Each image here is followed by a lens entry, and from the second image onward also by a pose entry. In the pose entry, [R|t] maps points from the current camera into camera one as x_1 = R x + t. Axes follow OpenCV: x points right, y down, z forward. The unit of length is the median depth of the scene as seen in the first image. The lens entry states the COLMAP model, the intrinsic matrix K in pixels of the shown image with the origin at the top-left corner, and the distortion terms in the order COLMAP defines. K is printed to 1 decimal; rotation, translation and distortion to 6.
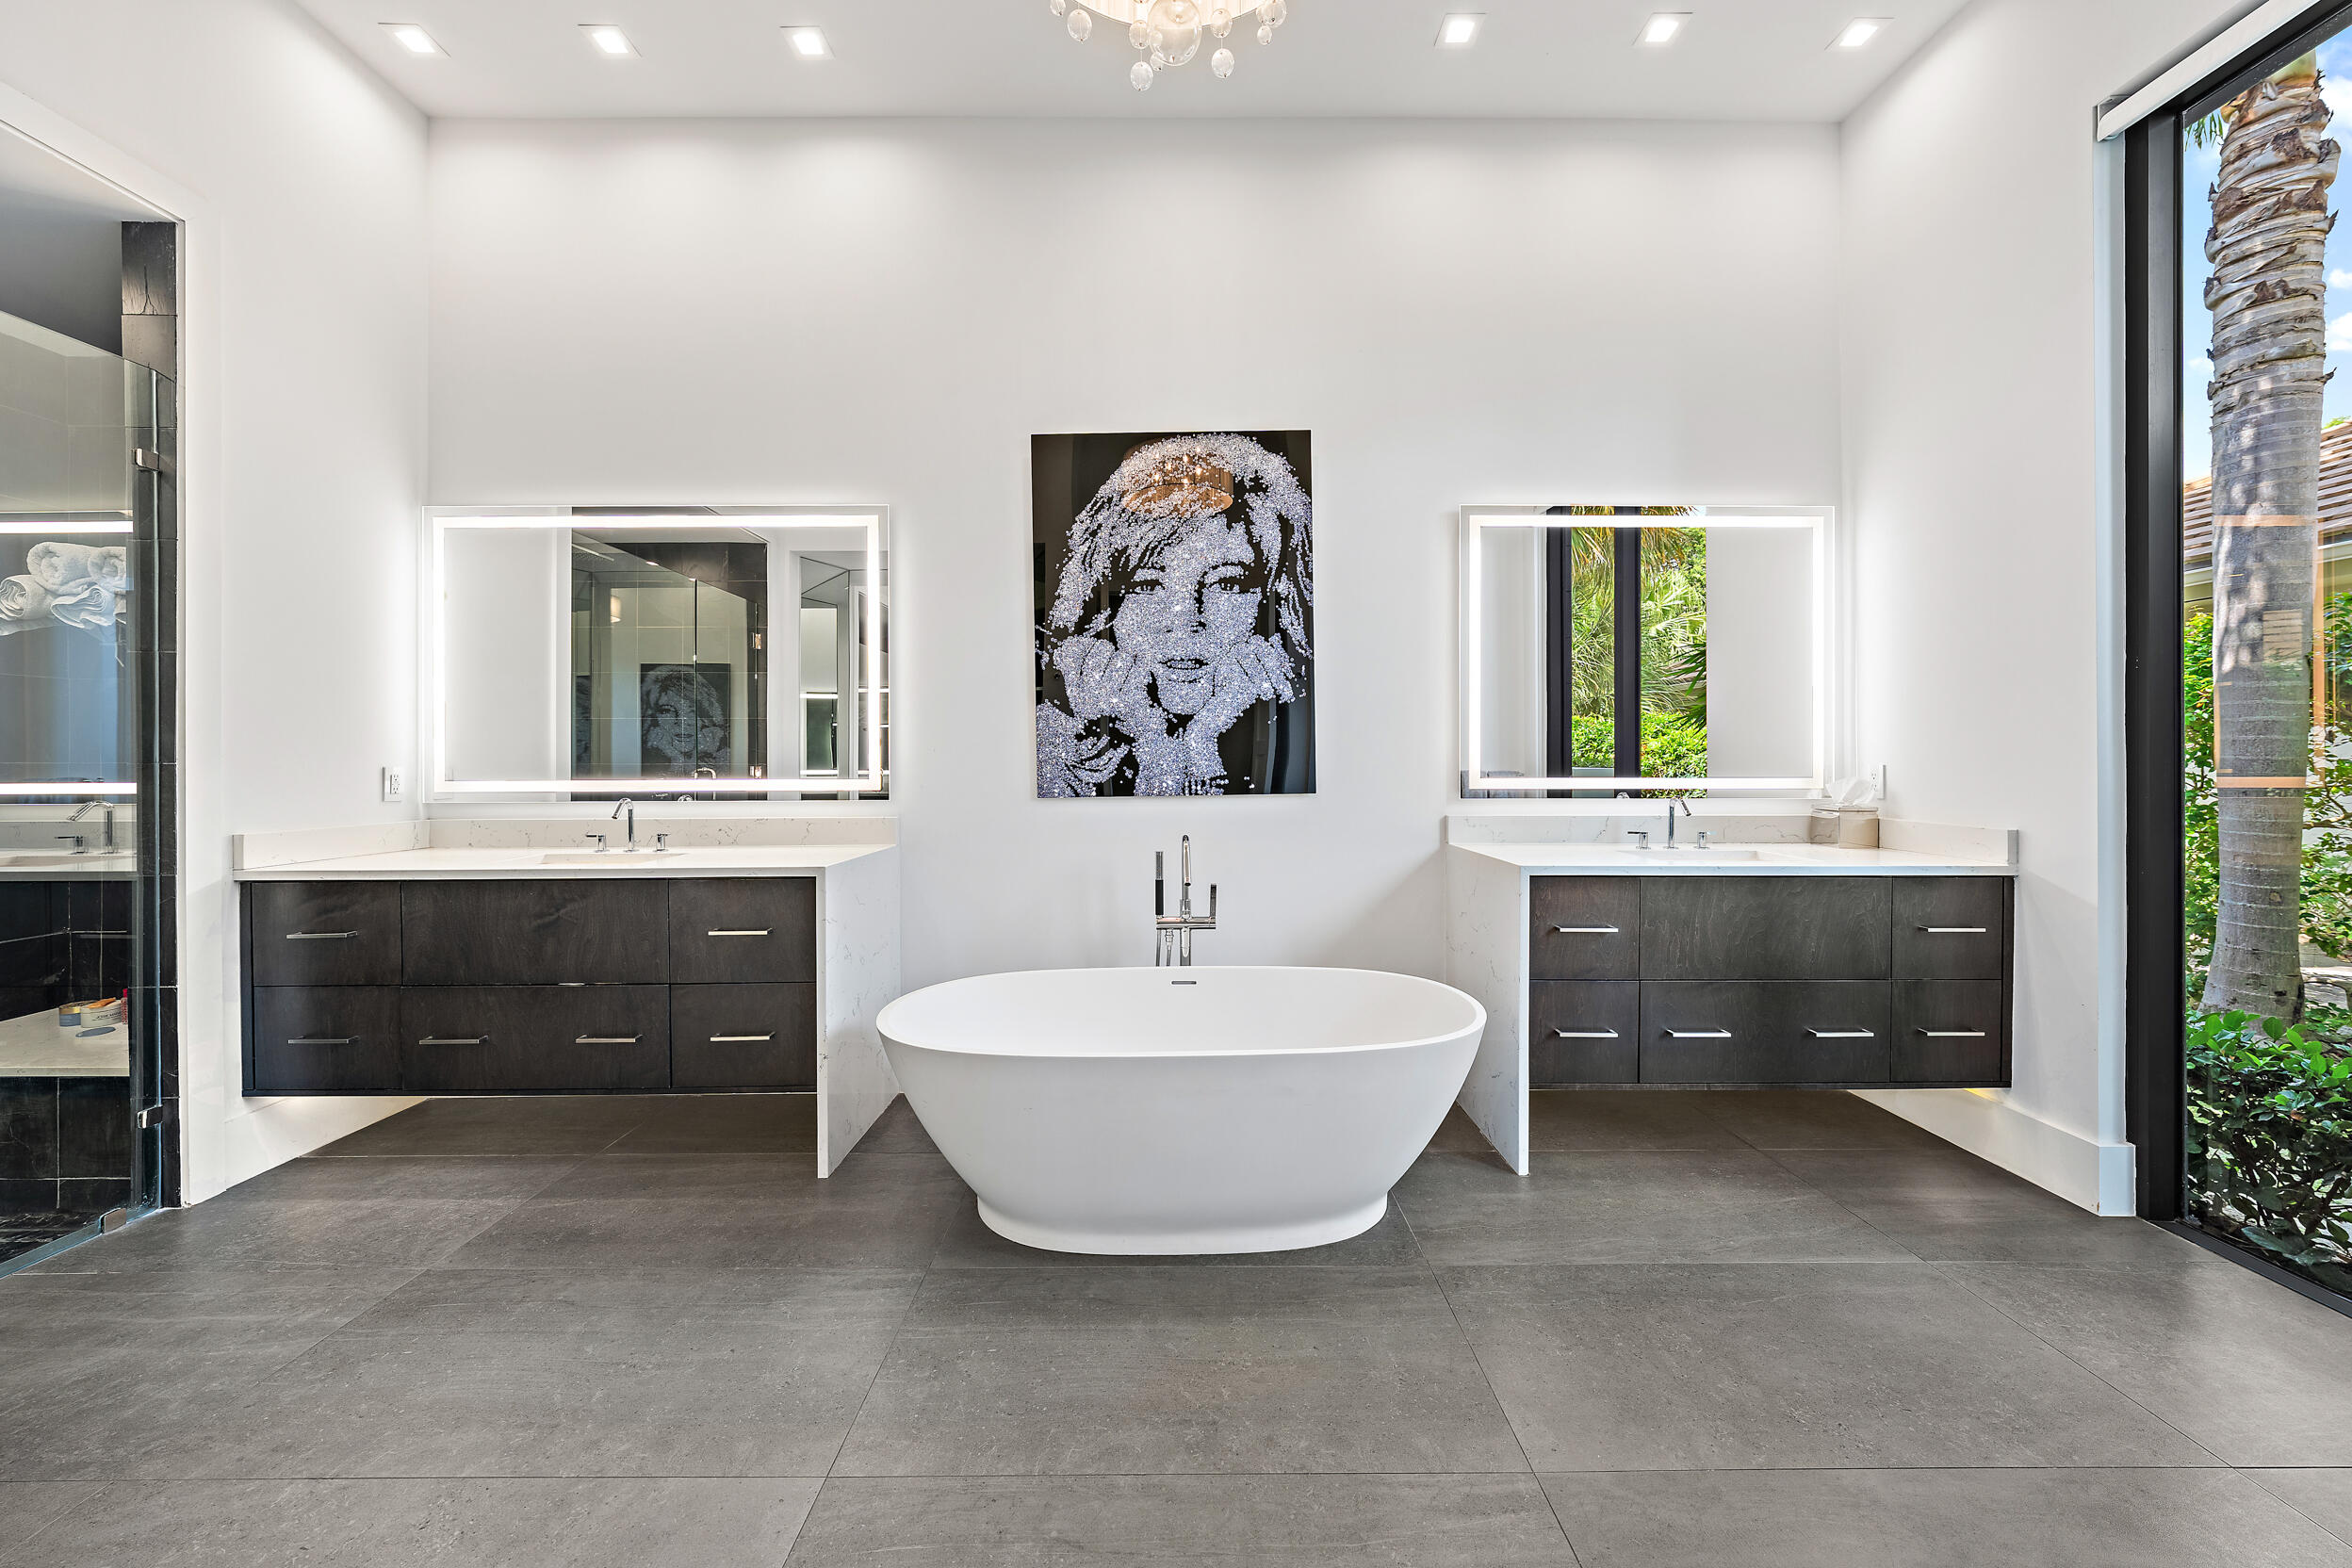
lens RADIAL K [[836.8, 0, 1199.0], [0, 836.8, 758.5], [0, 0, 1]] dist [-0.001326, 0.000017]
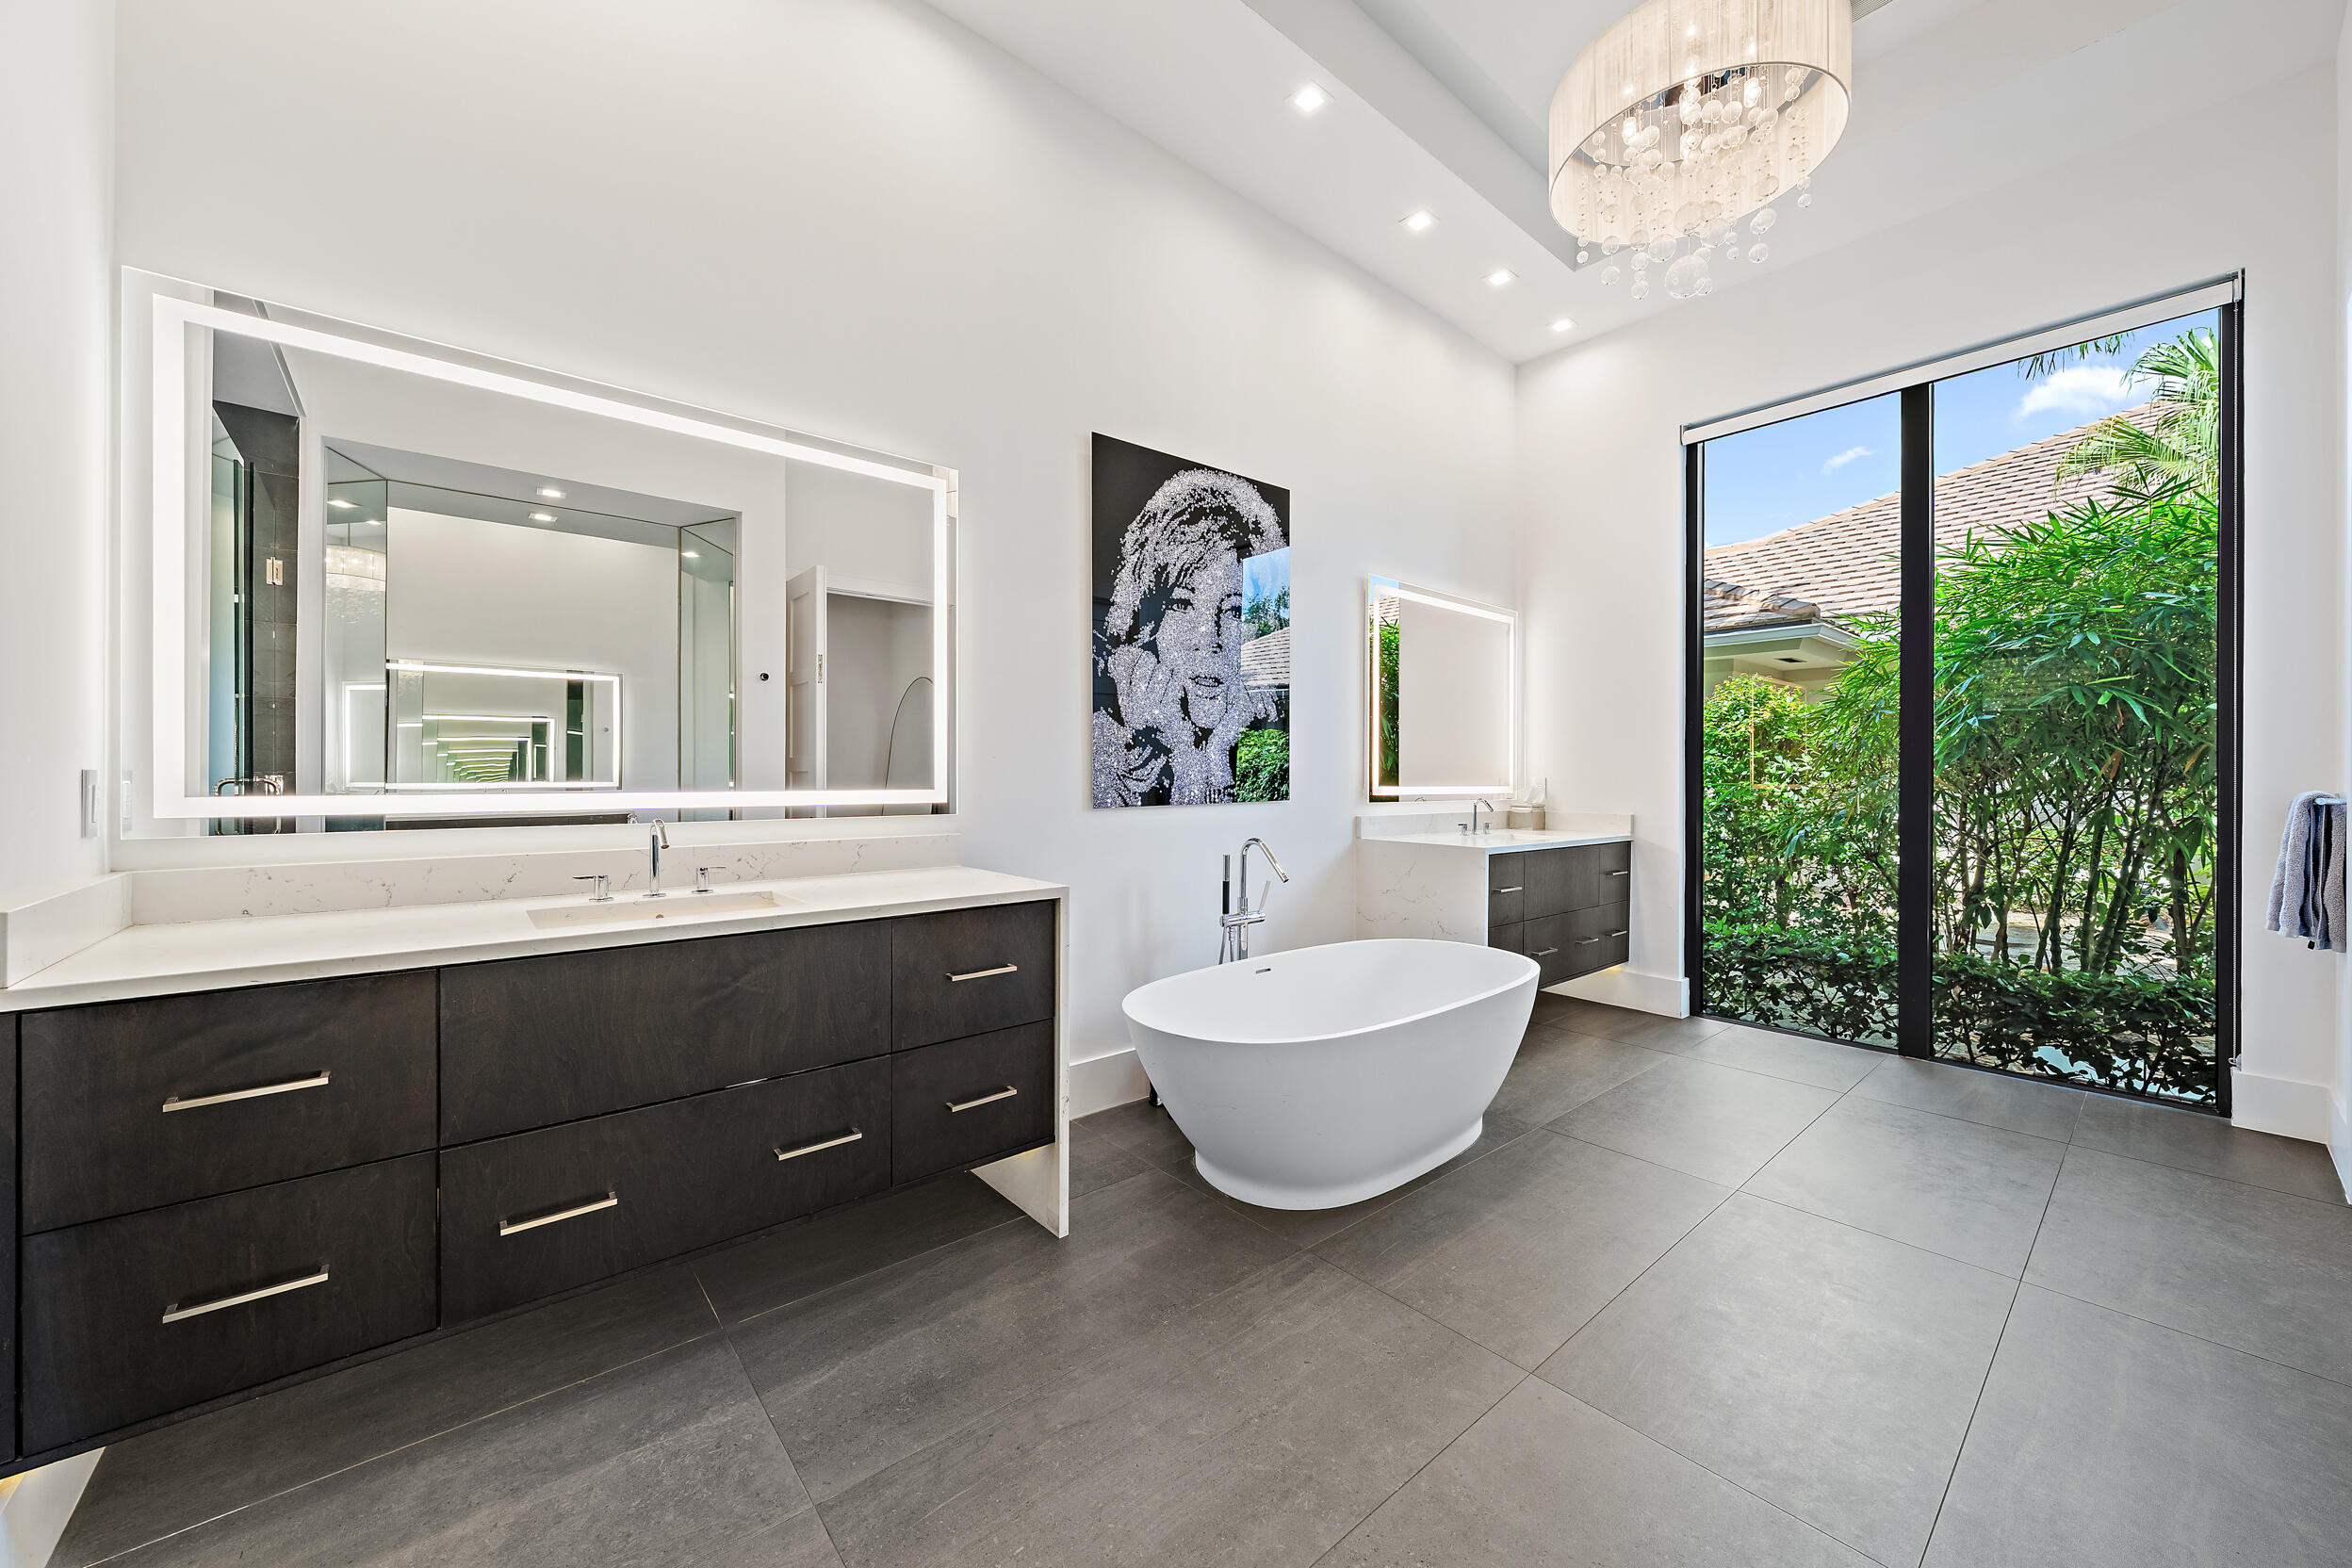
lens RADIAL K [[836.8, 0, 1198.3], [0, 836.8, 771.9], [0, 0, 1]] dist [-0.001326, 0.000017]
pose [[0.774661, 0.008571, 0.632318, -0.709976], [-0.008676, 0.999958, -0.002926, 0.006716], [-0.632317, -0.003219, 0.774703, 0.173481]]
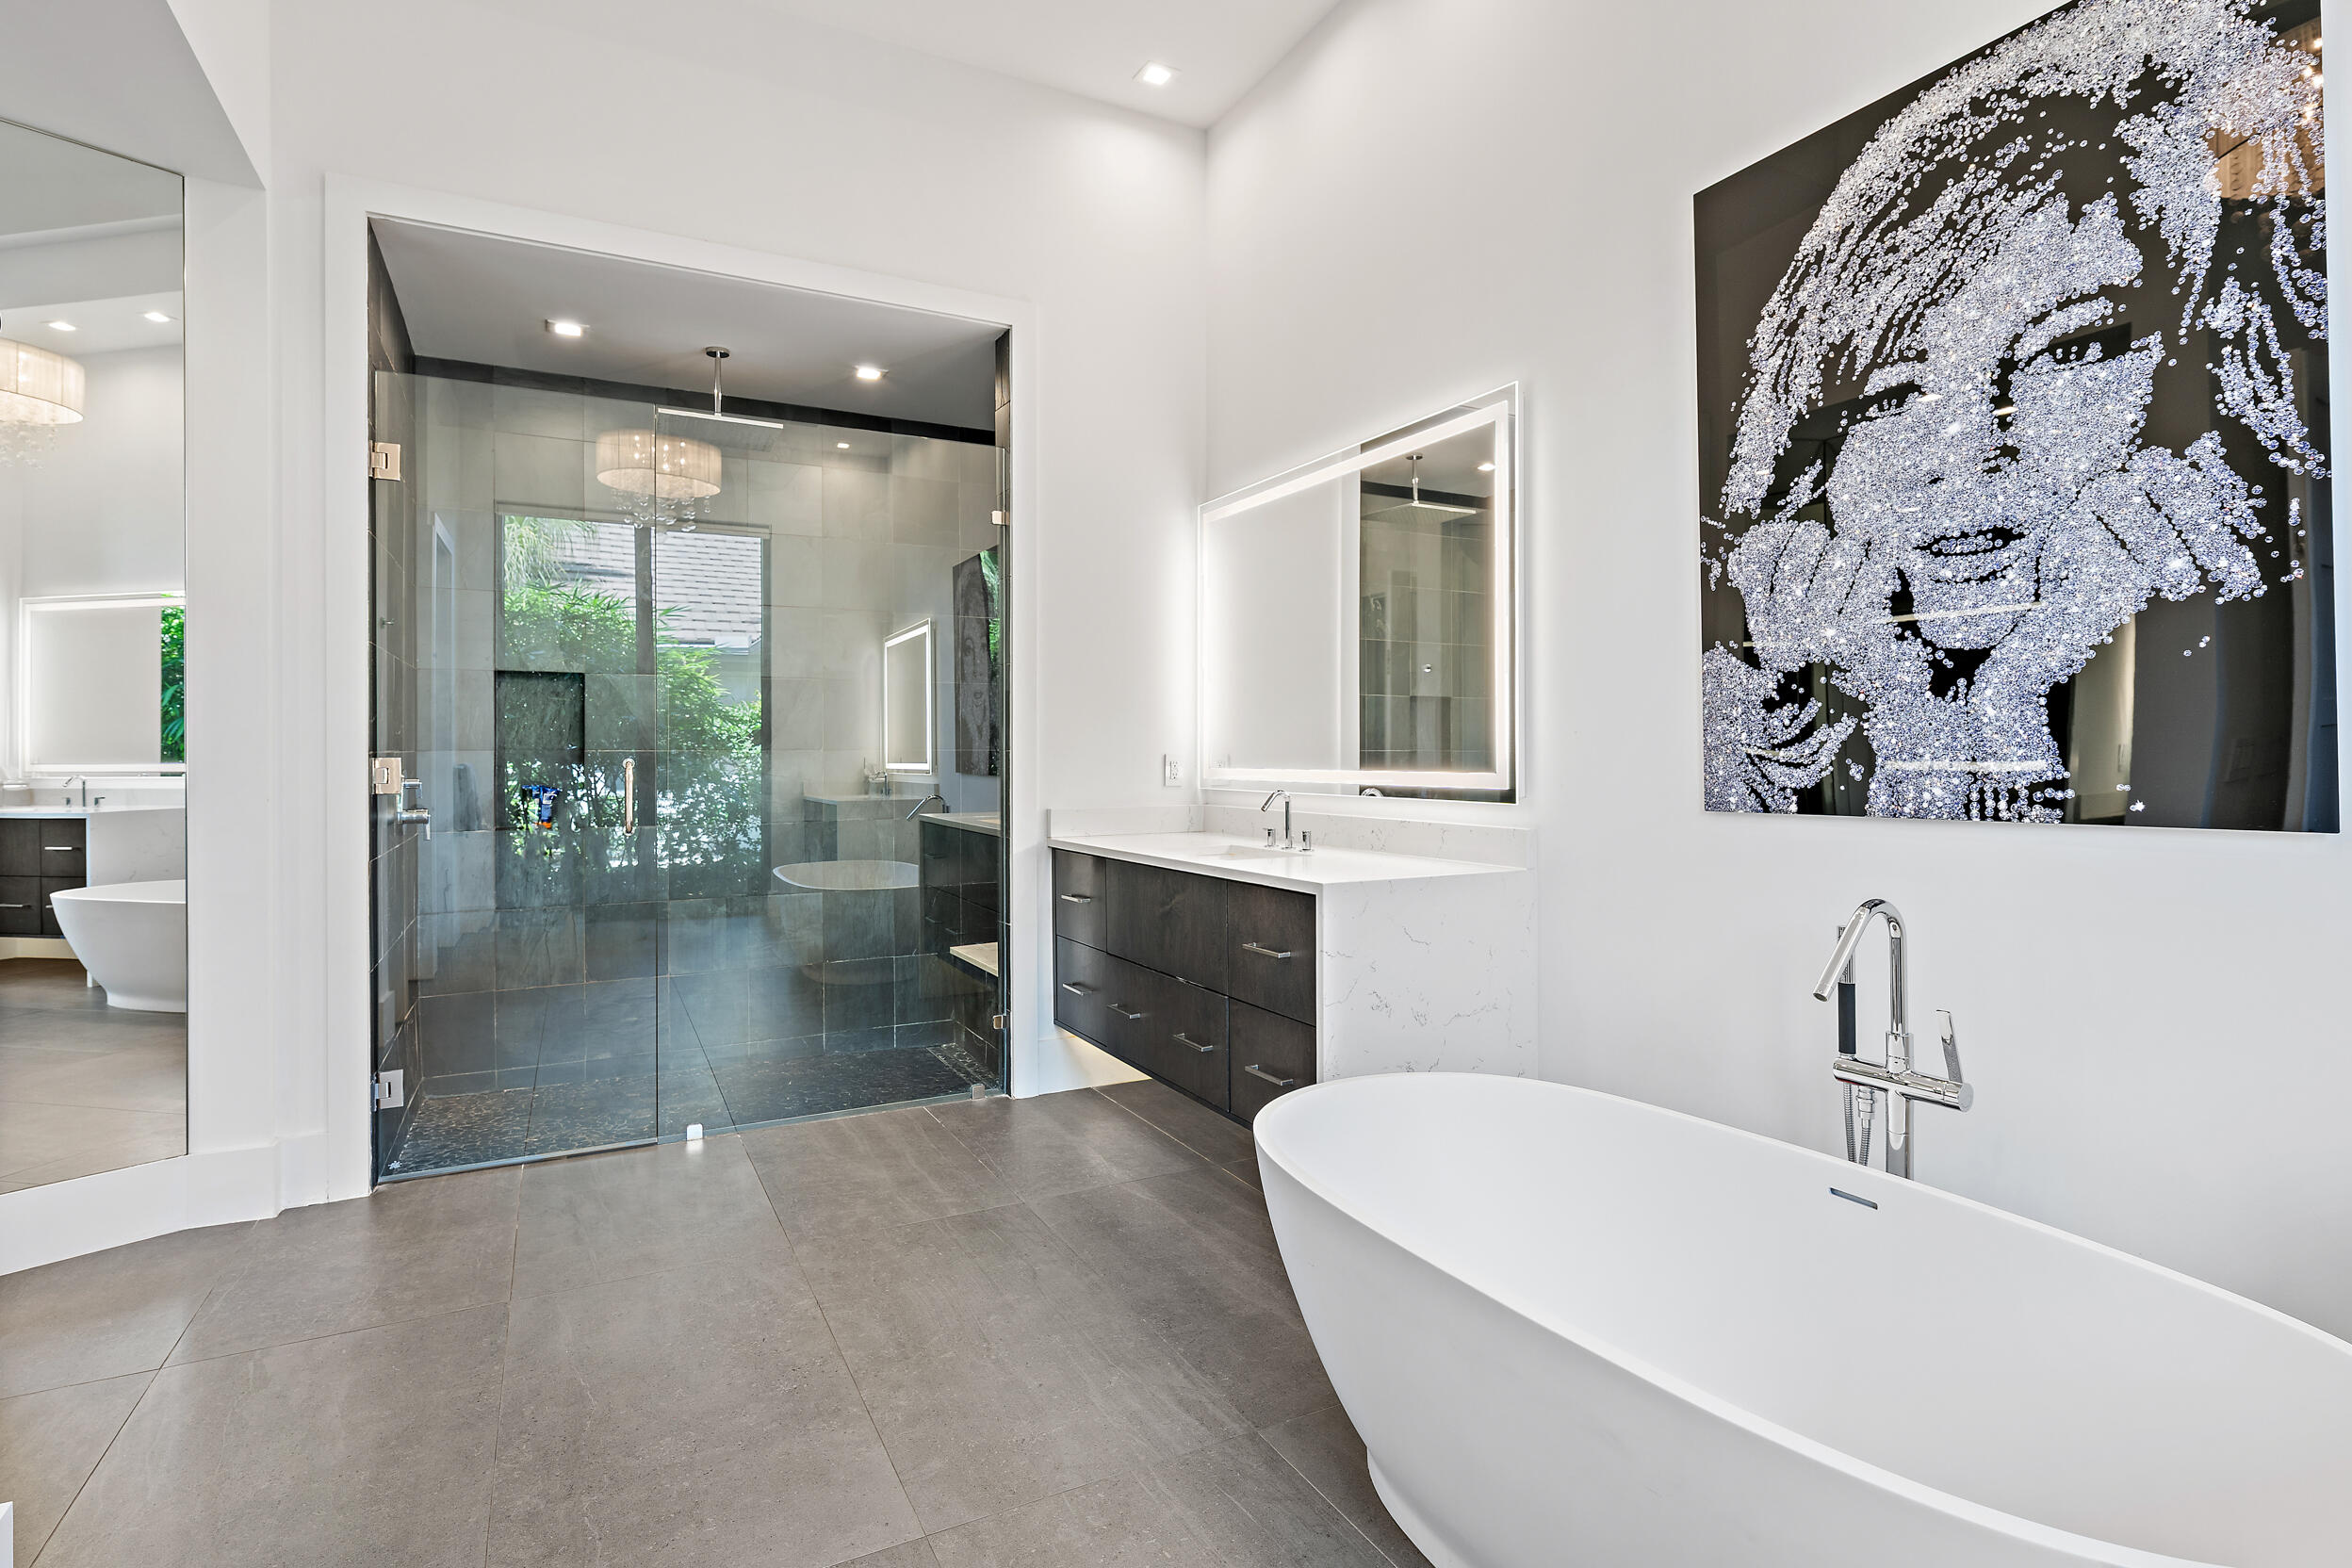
lens RADIAL K [[1183.5, 0, 1209.4], [0, 1183.5, 750.9], [0, 0, 1]] dist [-0.001842, 0.000239]
pose [[0.466587, 0.000834, -0.884475, 0.377177], [0.002744, 0.999993, 0.002391, 0.002227], [0.884471, -0.003543, 0.466581, 0.306408]]
